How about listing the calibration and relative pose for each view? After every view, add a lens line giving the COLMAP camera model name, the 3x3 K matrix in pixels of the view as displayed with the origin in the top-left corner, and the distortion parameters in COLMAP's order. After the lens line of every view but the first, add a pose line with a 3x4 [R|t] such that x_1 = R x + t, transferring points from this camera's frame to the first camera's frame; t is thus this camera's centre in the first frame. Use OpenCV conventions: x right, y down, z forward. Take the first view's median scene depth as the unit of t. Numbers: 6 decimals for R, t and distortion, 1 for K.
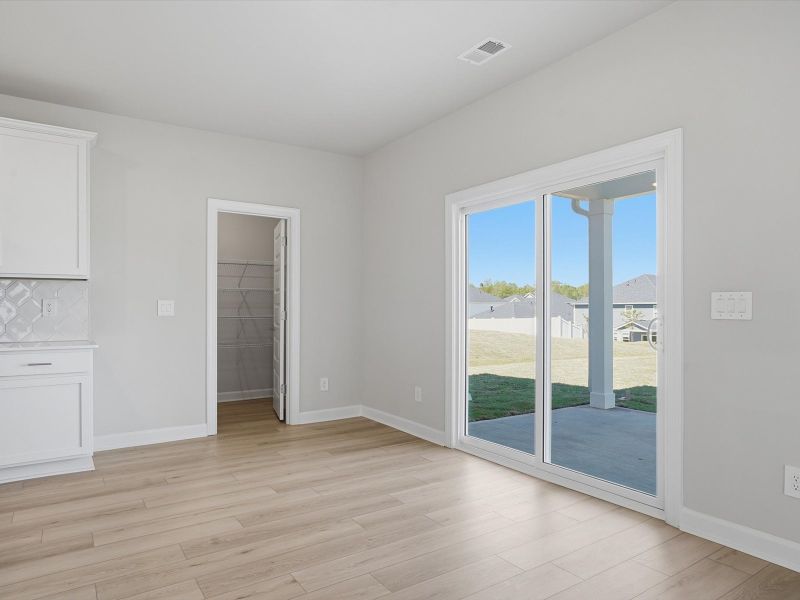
lens RADIAL K [[517.5, 0, 396.2], [0, 517.5, 301.7], [0, 0, 1]] dist [0.000775, 0.003911]
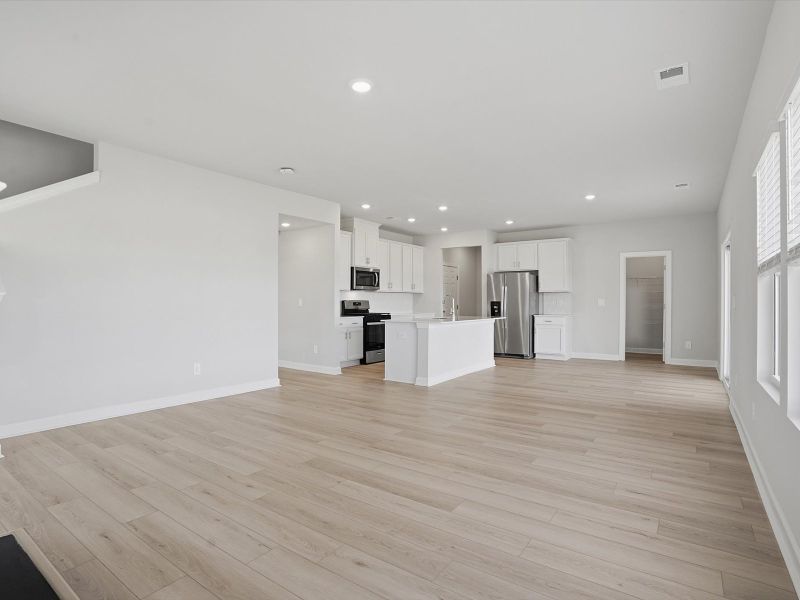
lens RADIAL K [[414.5, 0, 402.0], [0, 414.5, 300.2], [0, 0, 1]] dist [-0.040951, 0.002307]
pose [[0.364073, -0.006459, -0.931348, 1.026015], [0.005328, 0.999974, -0.004853, 0.005603], [0.931355, -0.003195, 0.364098, -0.552785]]
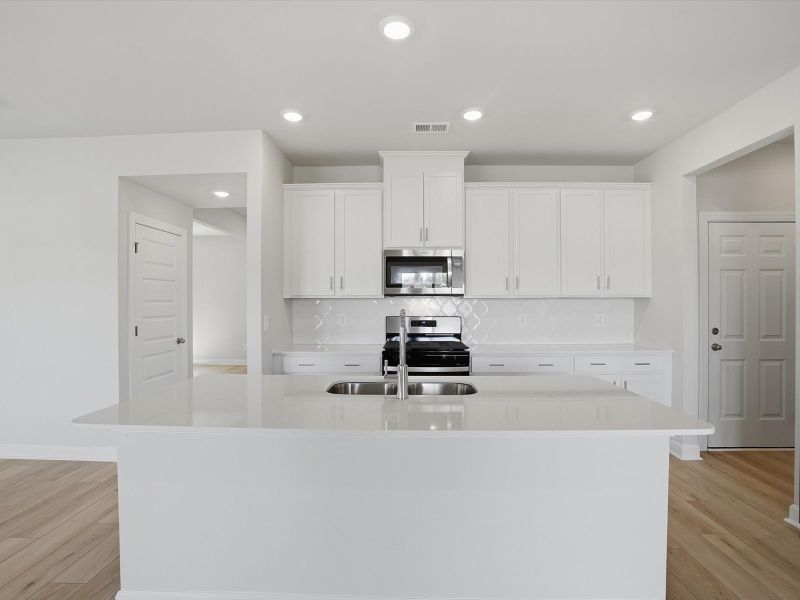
lens RADIAL K [[414.5, 0, 399.4], [0, 414.5, 301.3], [0, 0, 1]] dist [-0.040951, 0.002307]
pose [[-0.564278, -0.008288, -0.825543, -0.057667], [0.003689, 0.999914, -0.012560, -0.028458], [0.825577, -0.010133, -0.564199, 0.496500]]
